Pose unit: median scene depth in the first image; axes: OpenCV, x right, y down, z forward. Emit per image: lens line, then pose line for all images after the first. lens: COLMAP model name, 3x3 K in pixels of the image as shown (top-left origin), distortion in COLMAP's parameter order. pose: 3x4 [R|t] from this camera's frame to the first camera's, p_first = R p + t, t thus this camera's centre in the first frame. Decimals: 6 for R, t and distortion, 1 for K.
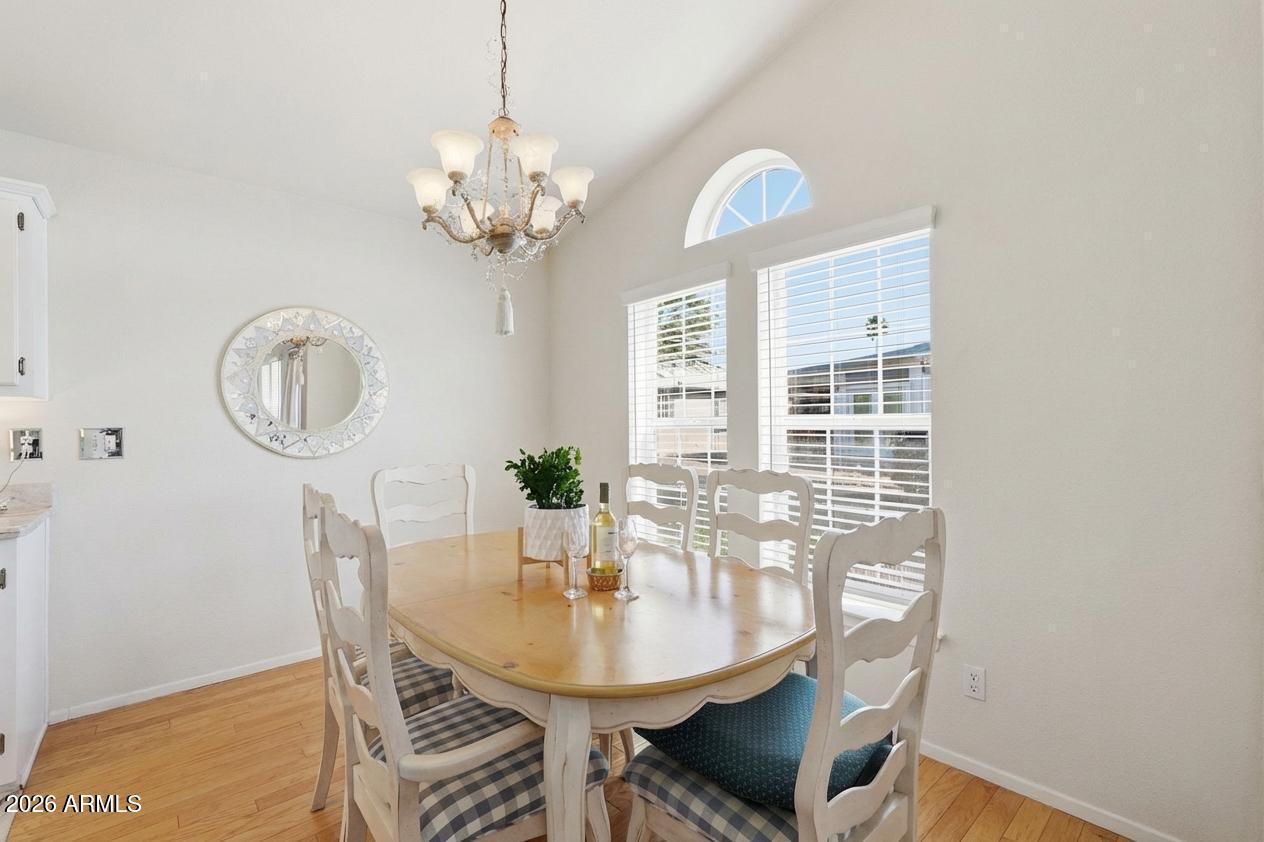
lens RADIAL K [[557.0, 0, 629.3], [0, 557.0, 426.0], [0, 0, 1]] dist [-0.002128, 0.000009]
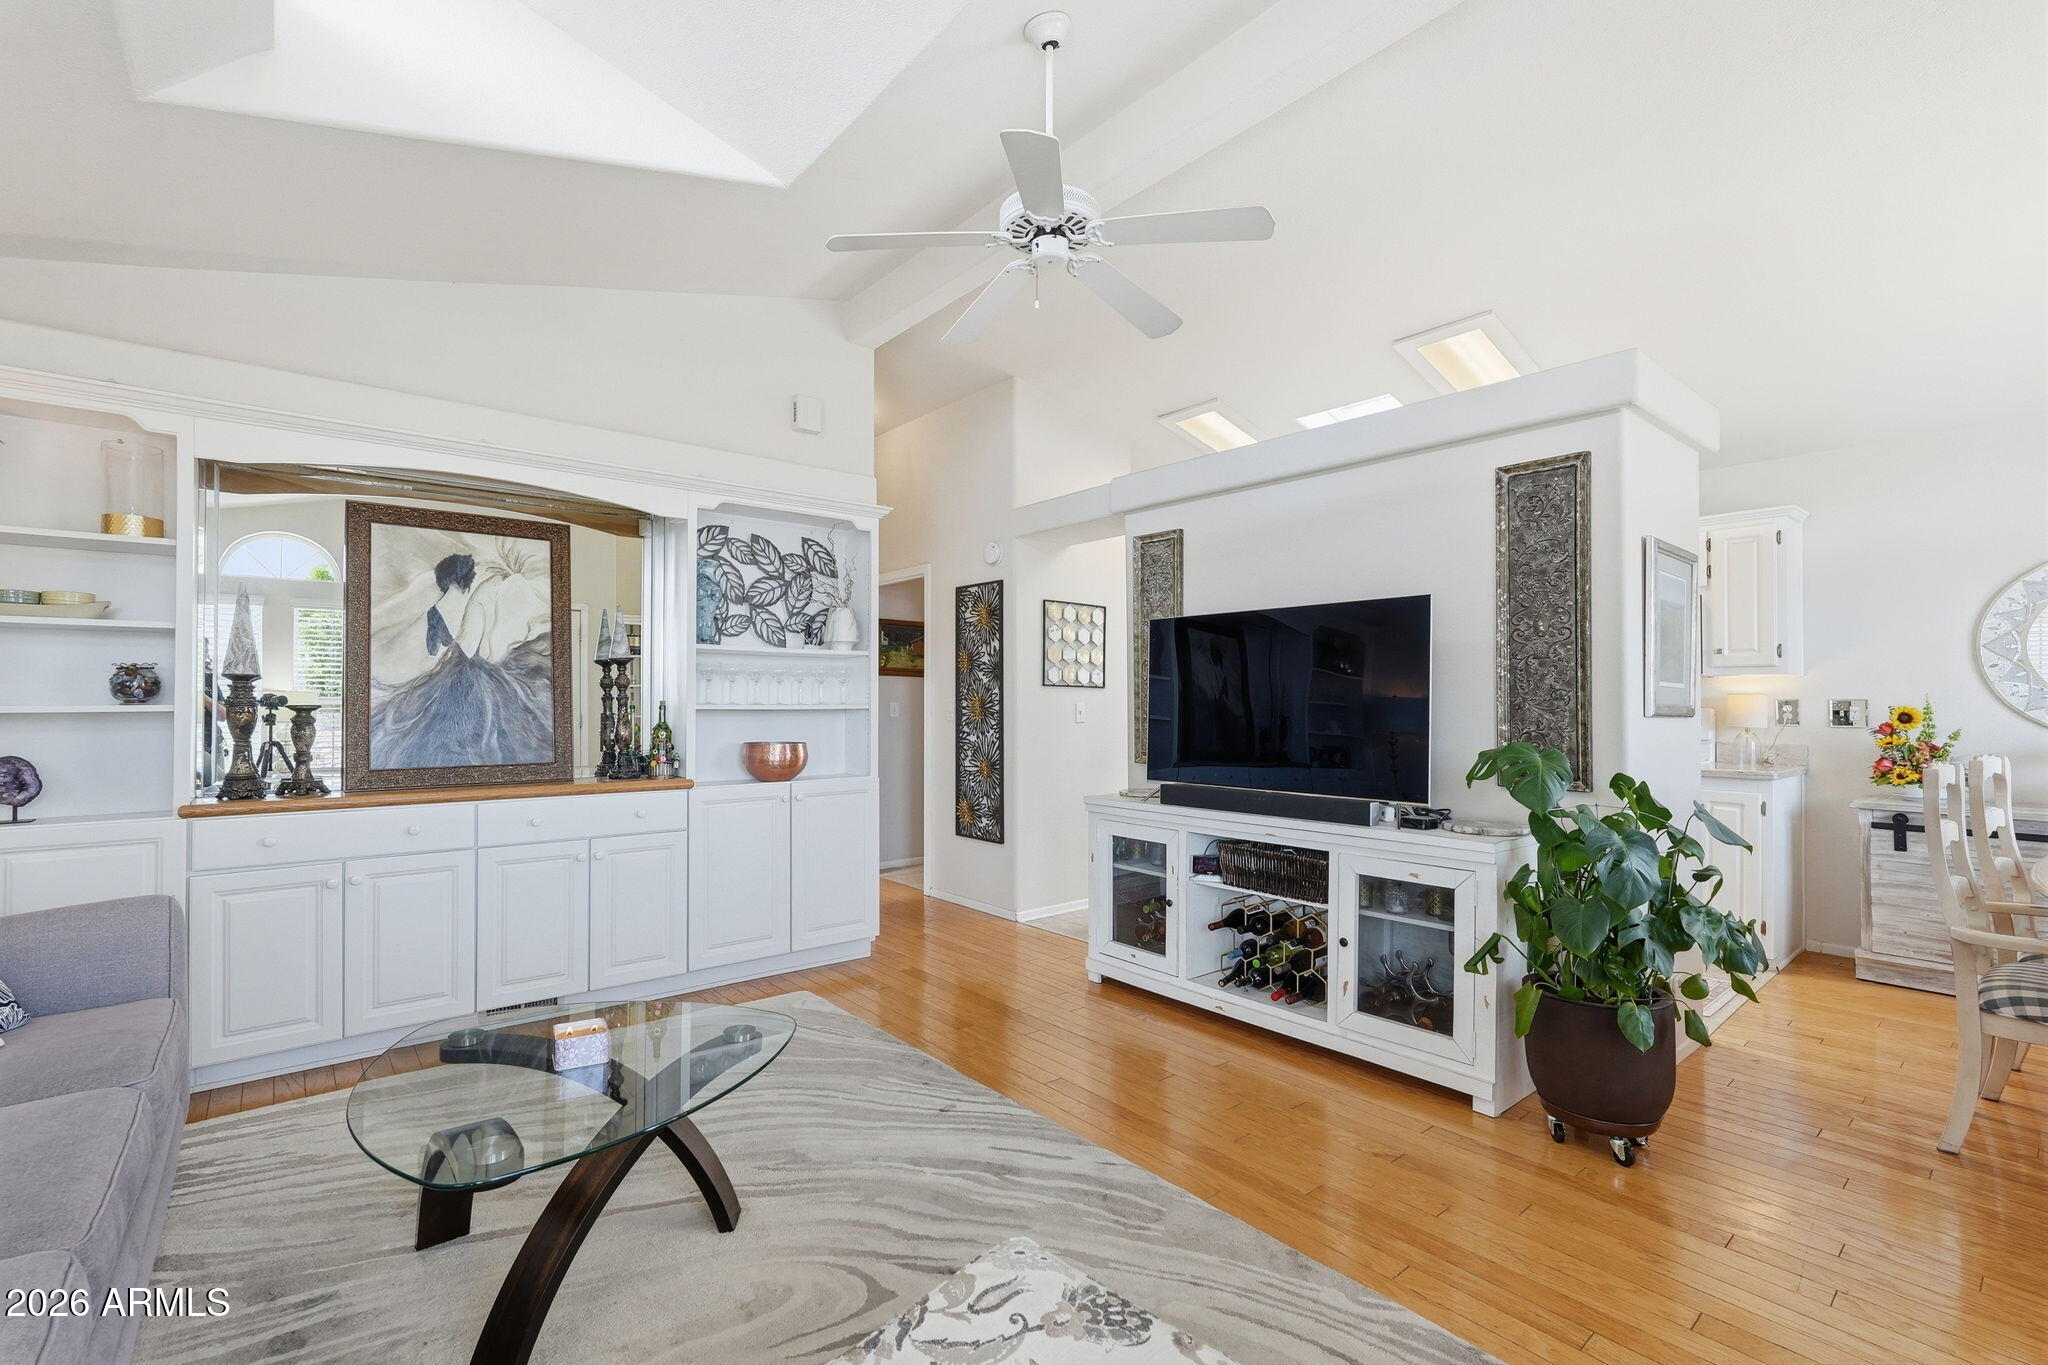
lens RADIAL K [[902.5, 0, 1019.7], [0, 902.5, 690.7], [0, 0, 1]] dist [-0.002128, 0.000009]
pose [[-0.026902, 0.005958, -0.999620, 0.777419], [-0.000912, 0.999982, 0.005984, -0.021449], [0.999638, 0.001072, -0.026896, -0.512312]]
